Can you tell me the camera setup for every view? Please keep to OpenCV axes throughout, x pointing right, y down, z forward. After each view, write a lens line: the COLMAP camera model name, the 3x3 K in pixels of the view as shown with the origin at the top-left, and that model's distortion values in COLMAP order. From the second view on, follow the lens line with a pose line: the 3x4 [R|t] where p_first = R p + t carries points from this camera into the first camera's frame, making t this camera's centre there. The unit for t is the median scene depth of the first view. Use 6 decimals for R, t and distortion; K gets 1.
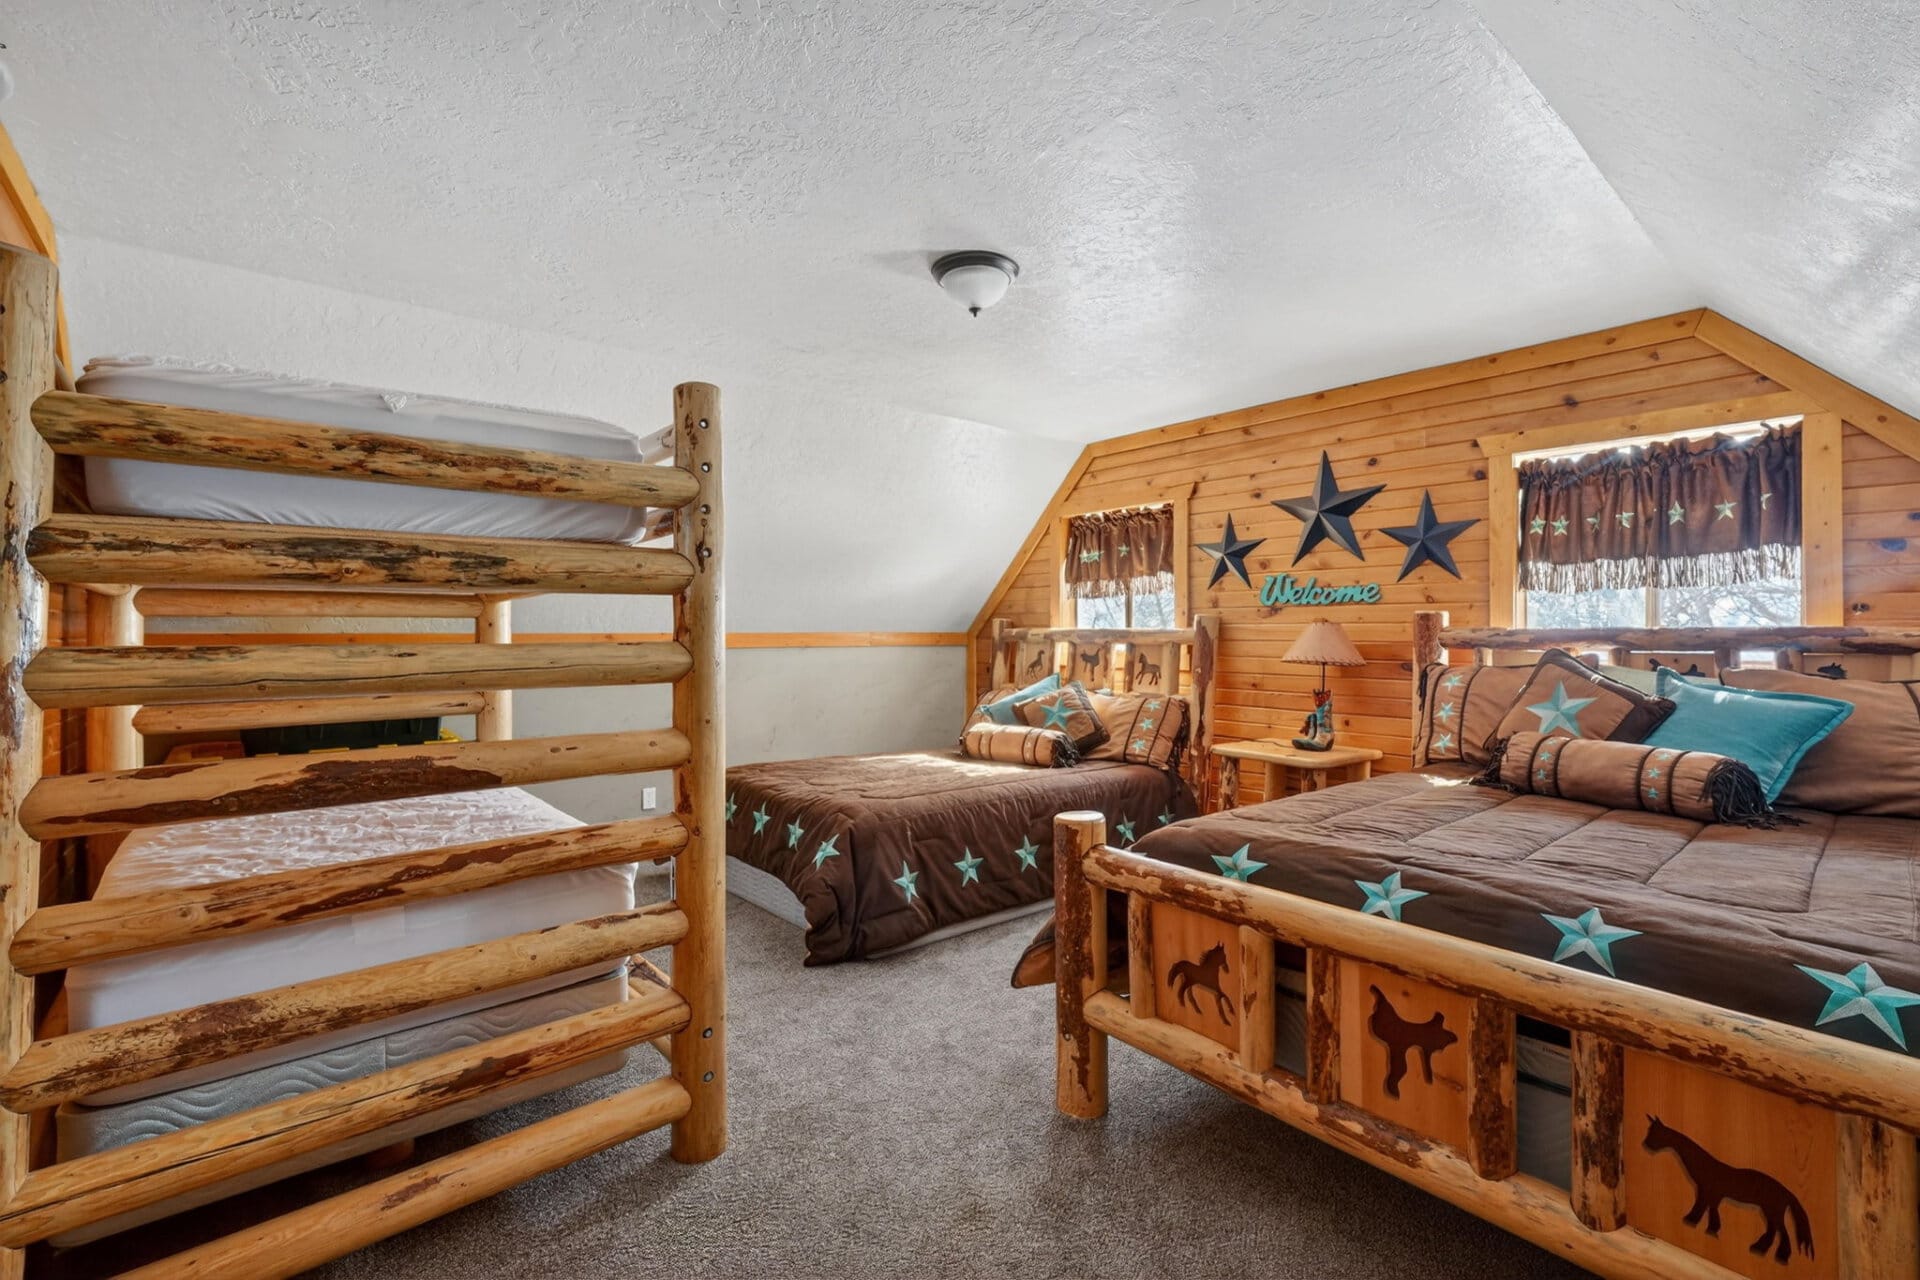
lens RADIAL K [[842.2, 0, 968.3], [0, 842.2, 634.9], [0, 0, 1]] dist [-0.009140, 0.000196]
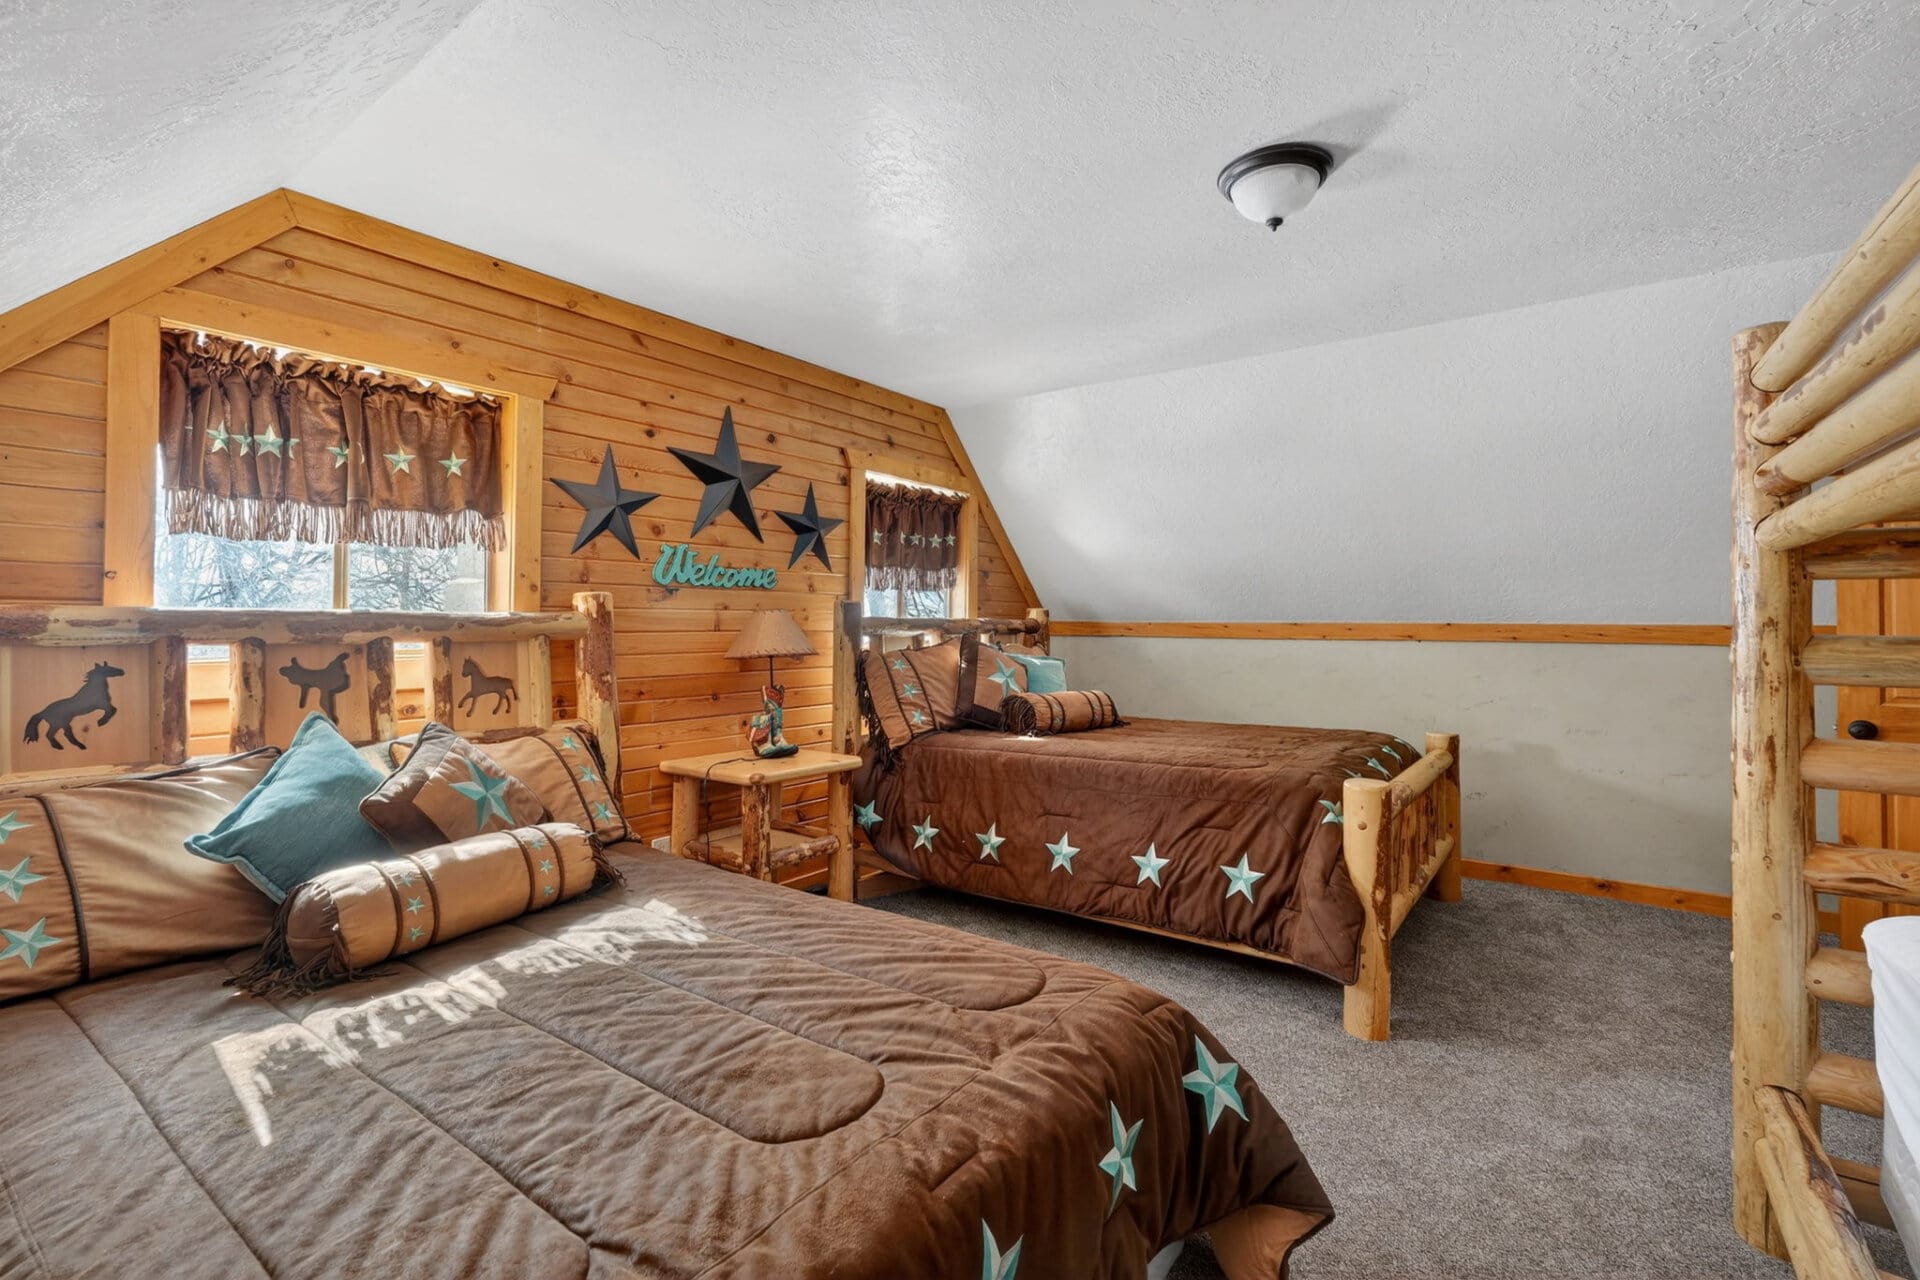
lens RADIAL K [[852.0, 0, 953.2], [0, 852.0, 611.0], [0, 0, 1]] dist [-0.002335, 0.000150]
pose [[-0.215991, 0.007334, 0.976368, -0.463959], [-0.005833, 0.999944, -0.008801, -0.006342], [-0.976378, -0.007596, -0.215936, 0.960025]]
